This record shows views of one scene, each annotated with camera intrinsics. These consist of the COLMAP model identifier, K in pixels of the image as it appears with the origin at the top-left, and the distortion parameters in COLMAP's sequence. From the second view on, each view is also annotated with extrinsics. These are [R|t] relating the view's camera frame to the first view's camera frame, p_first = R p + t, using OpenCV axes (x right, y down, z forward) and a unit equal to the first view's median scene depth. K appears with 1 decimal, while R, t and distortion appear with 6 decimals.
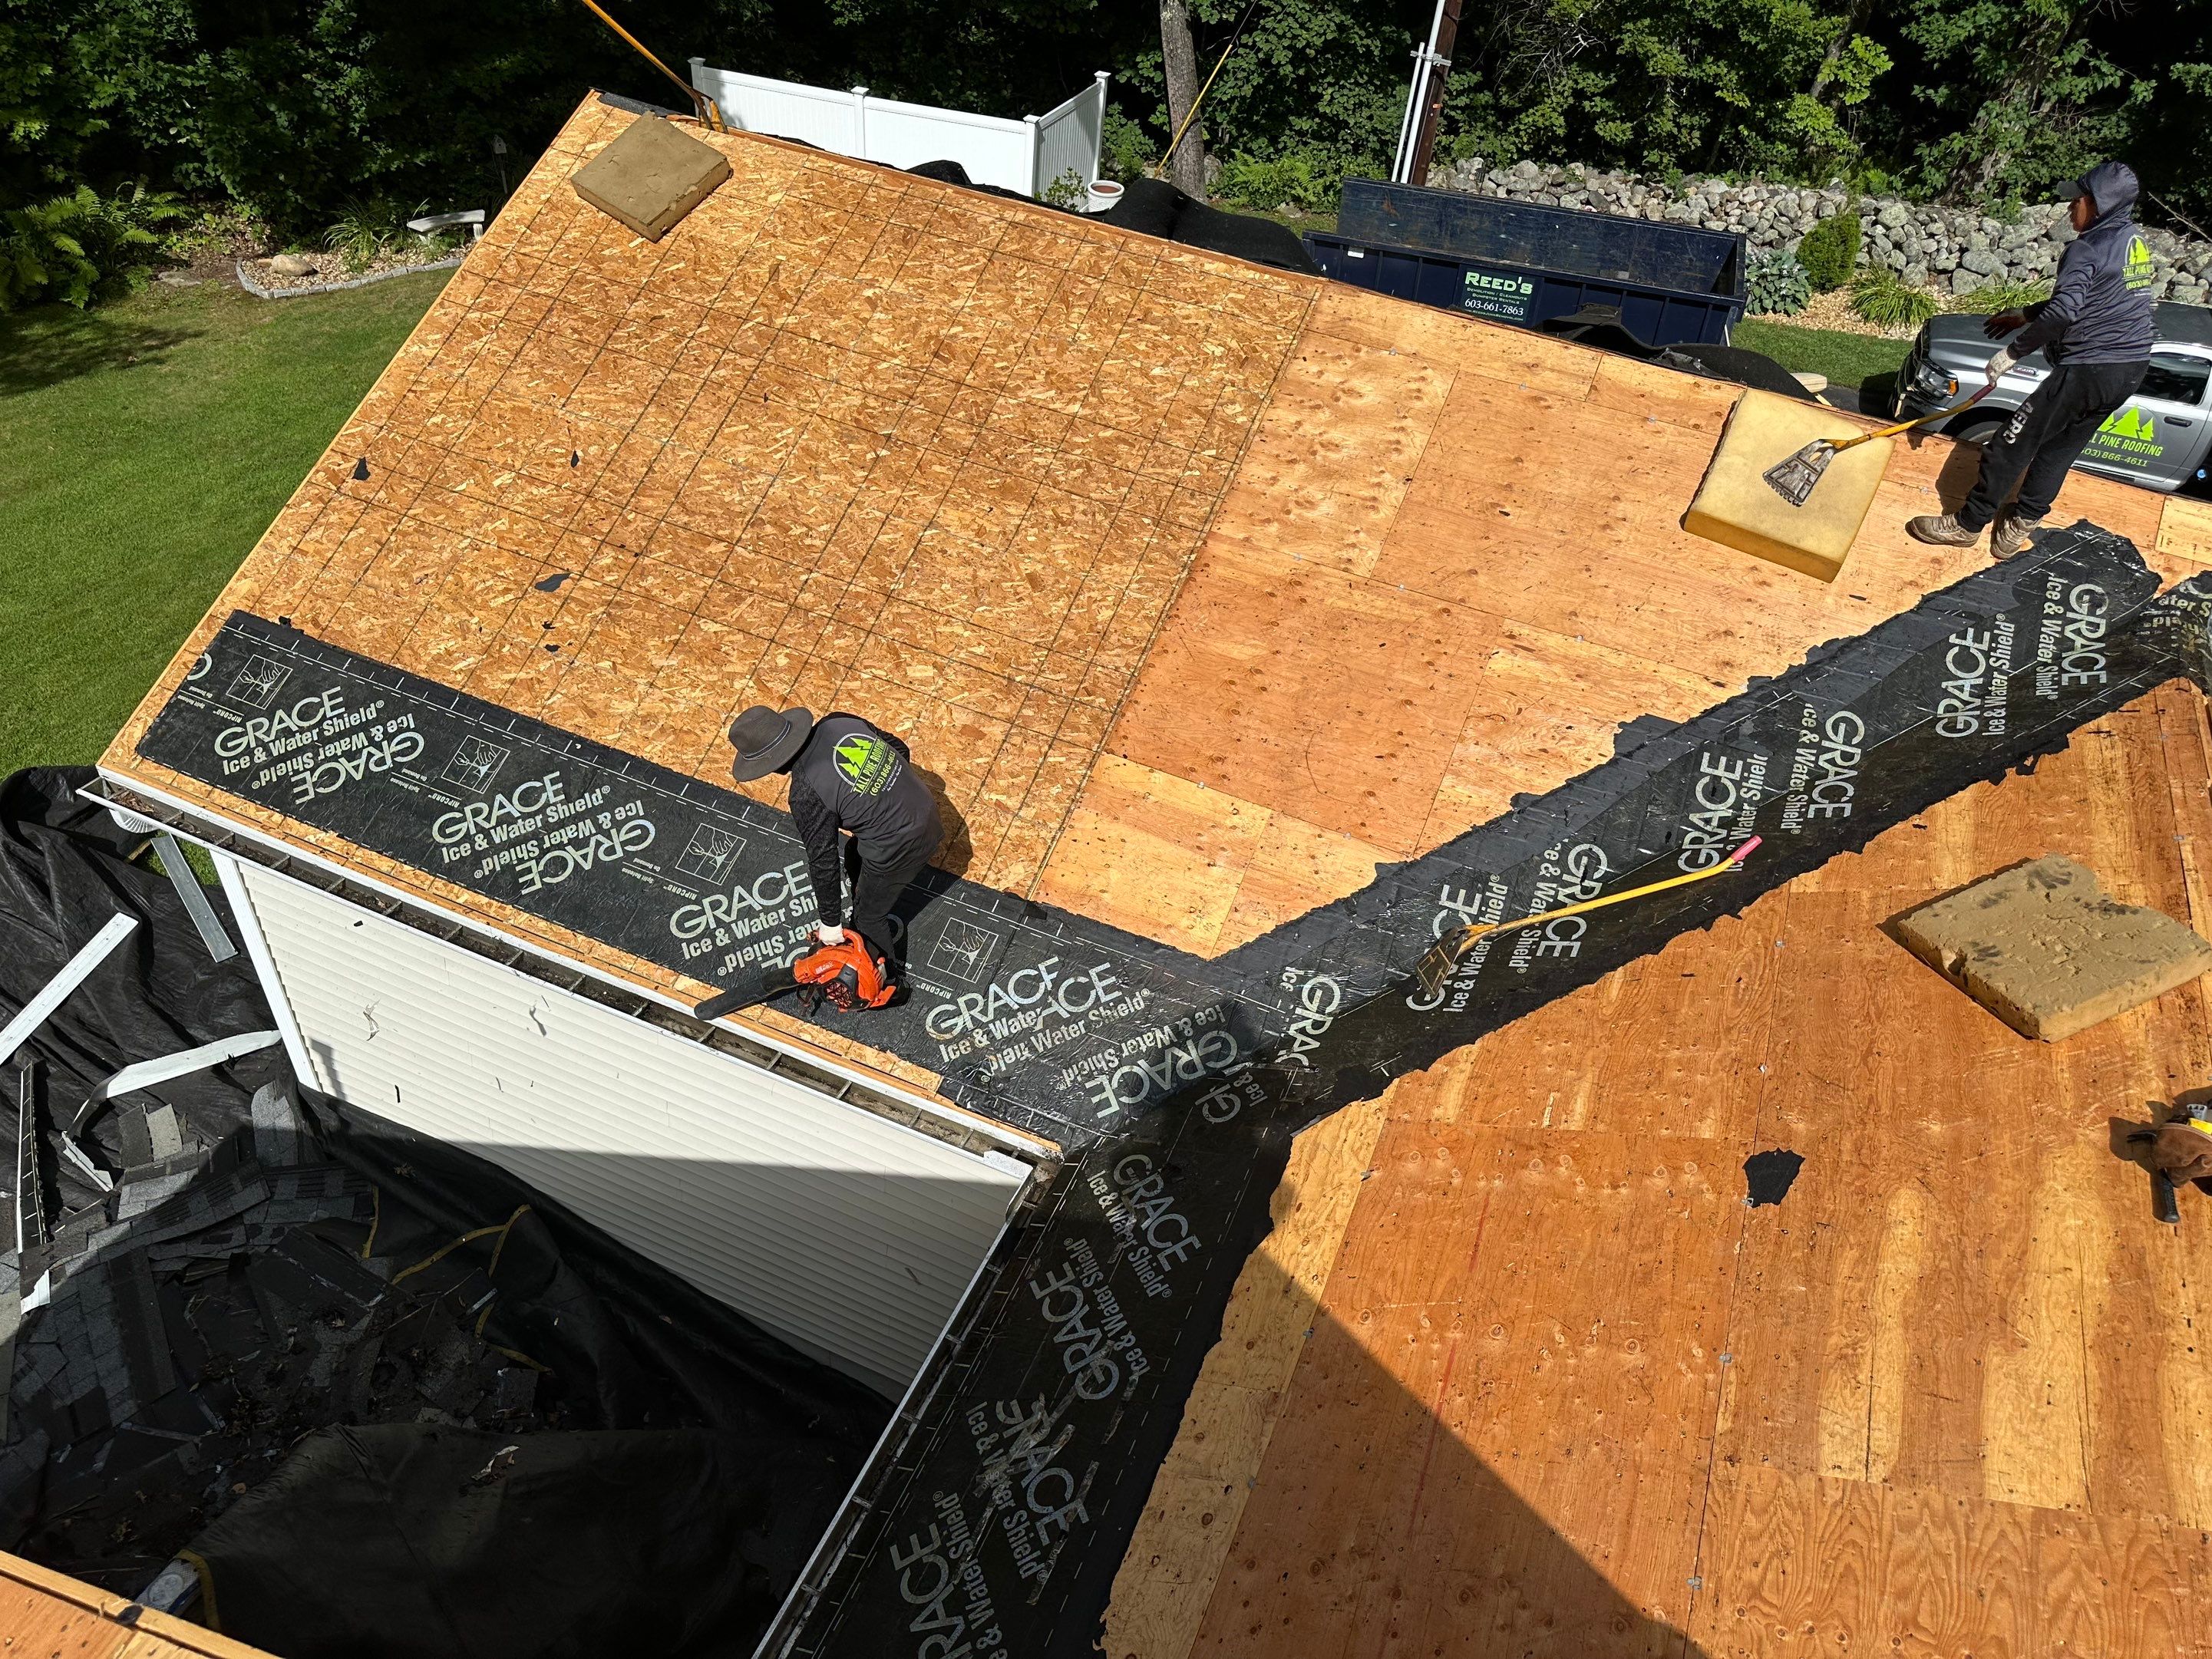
lens RADIAL K [[1561.6, 0, 1112.8], [0, 1561.6, 840.9], [0, 0, 1]] dist [0.046399, -0.054168]
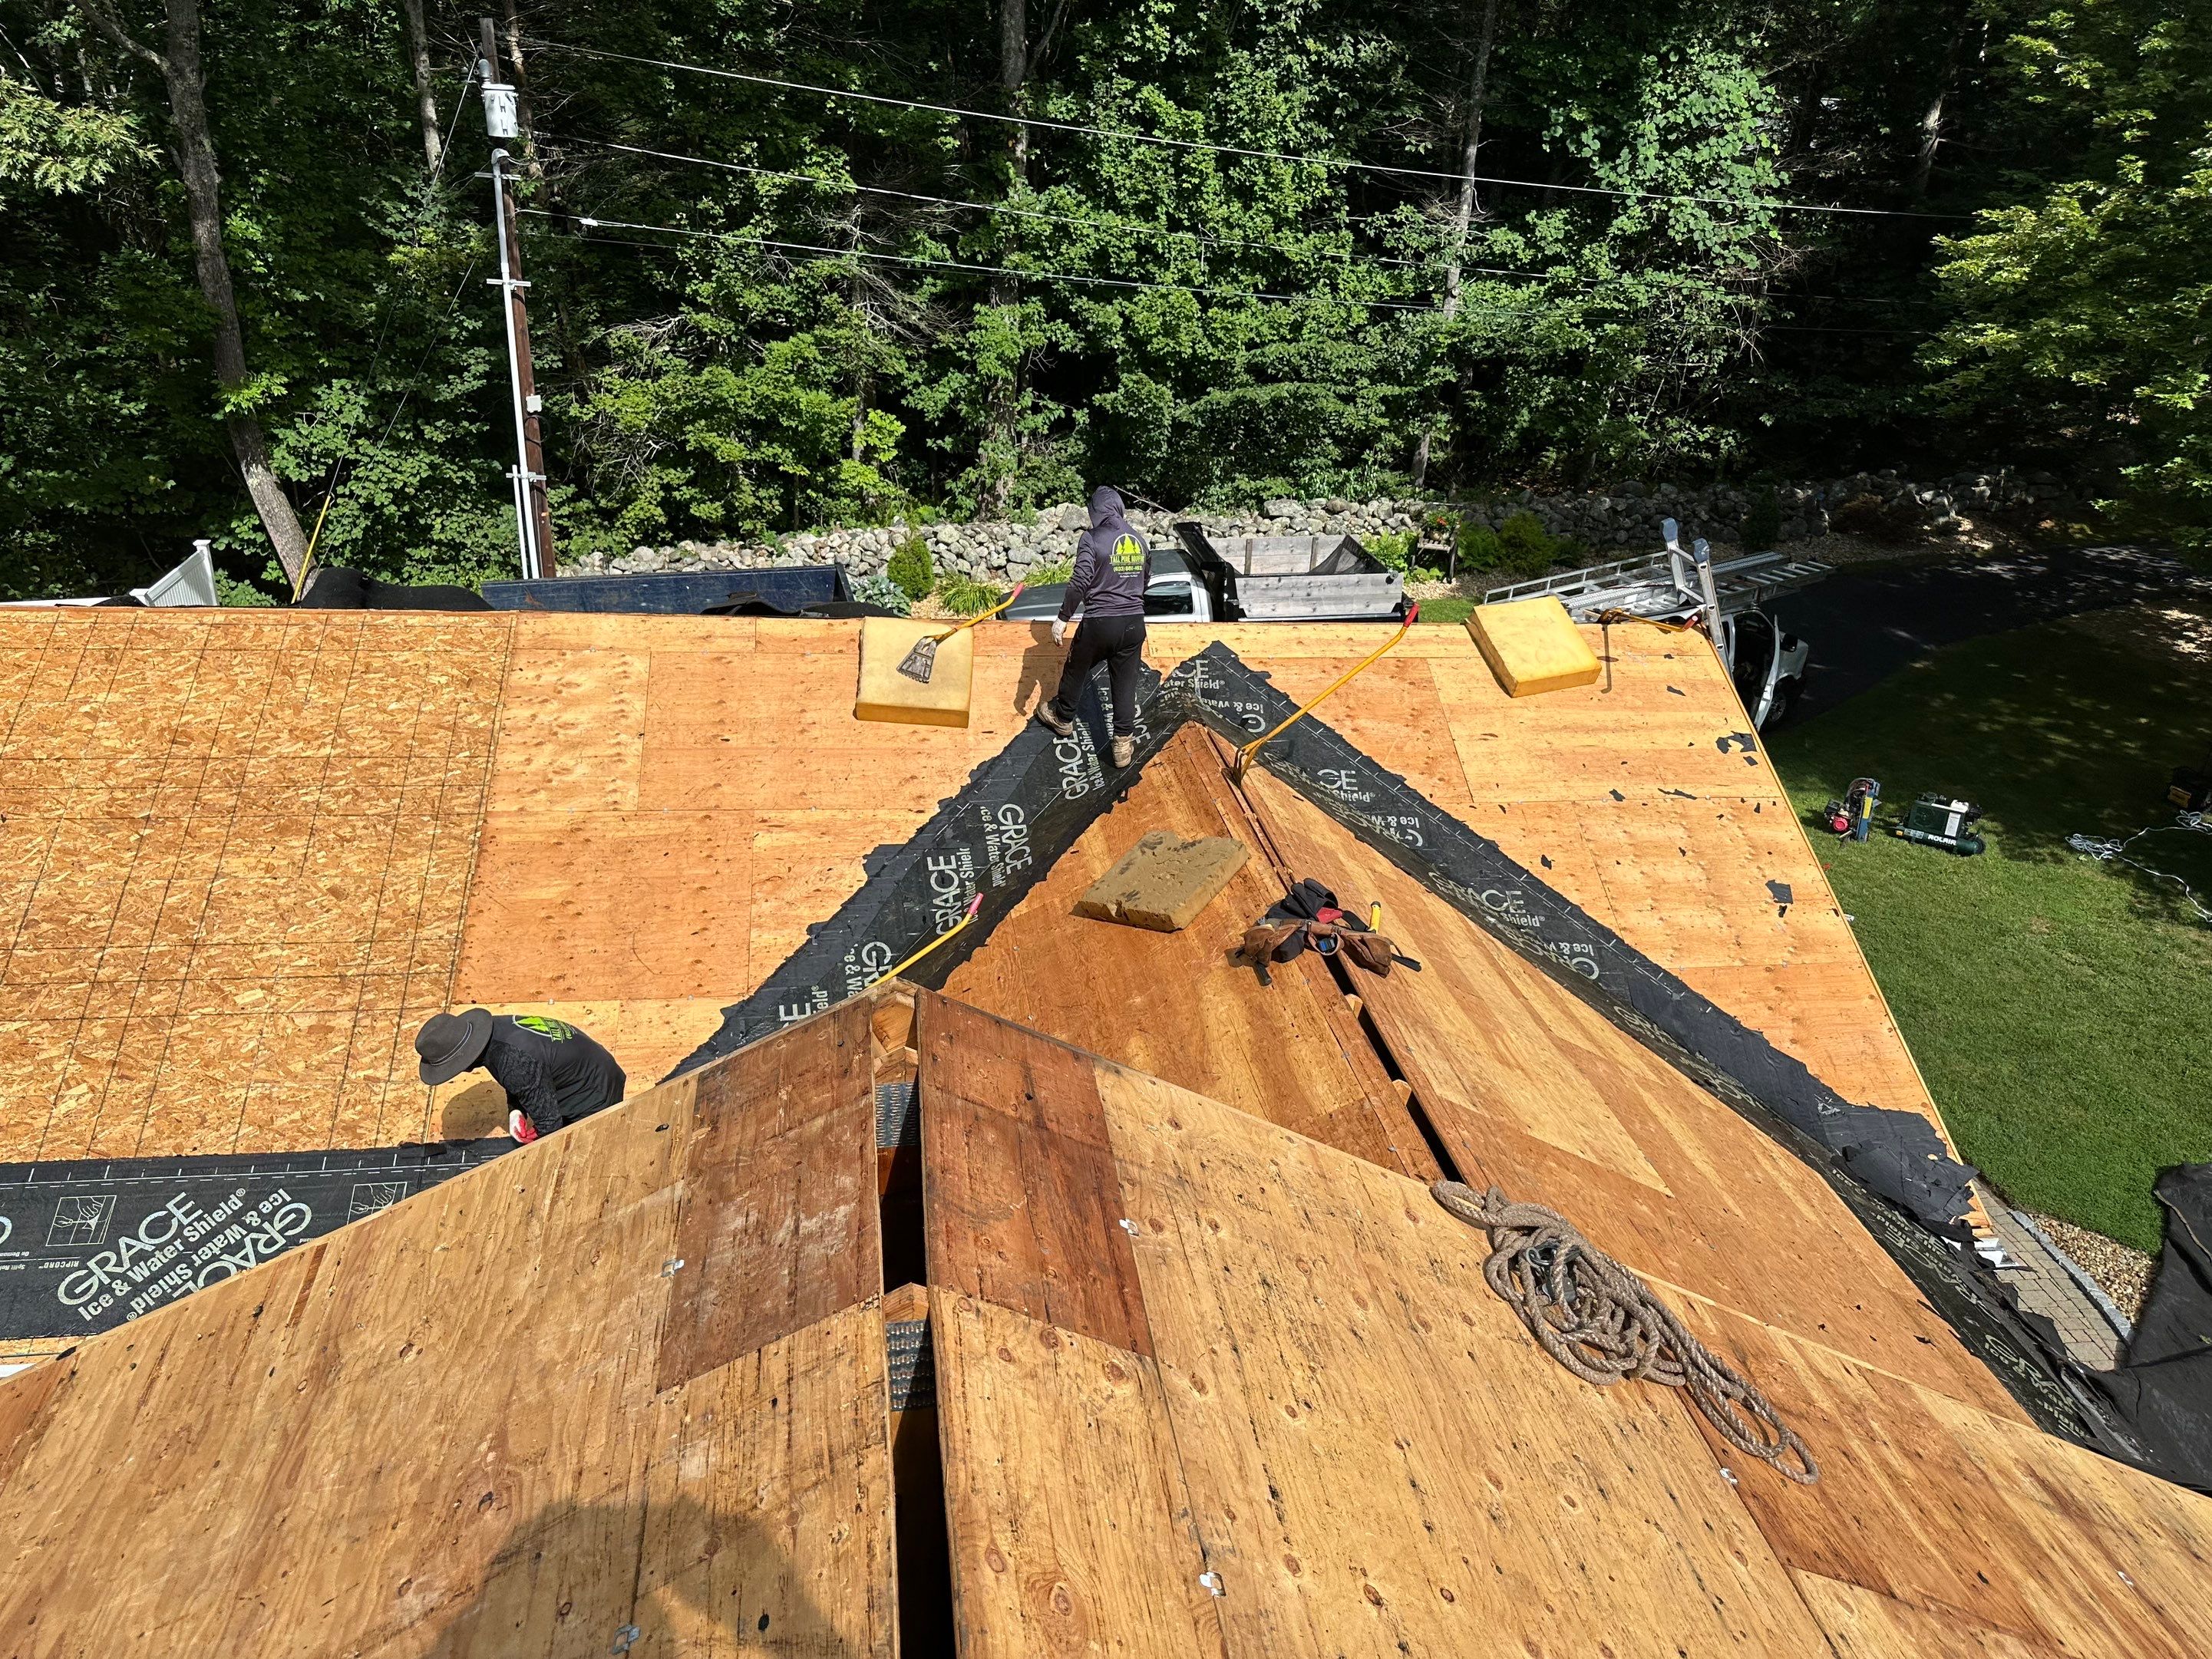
lens RADIAL K [[1561.6, 0, 1146.9], [0, 1561.6, 834.9], [0, 0, 1]] dist [0.046399, -0.054168]
pose [[0.837193, -0.267501, 0.477022, -0.090714], [0.372023, 0.917879, -0.138193, 0.164470], [-0.400882, 0.293157, 0.867959, -0.223989]]
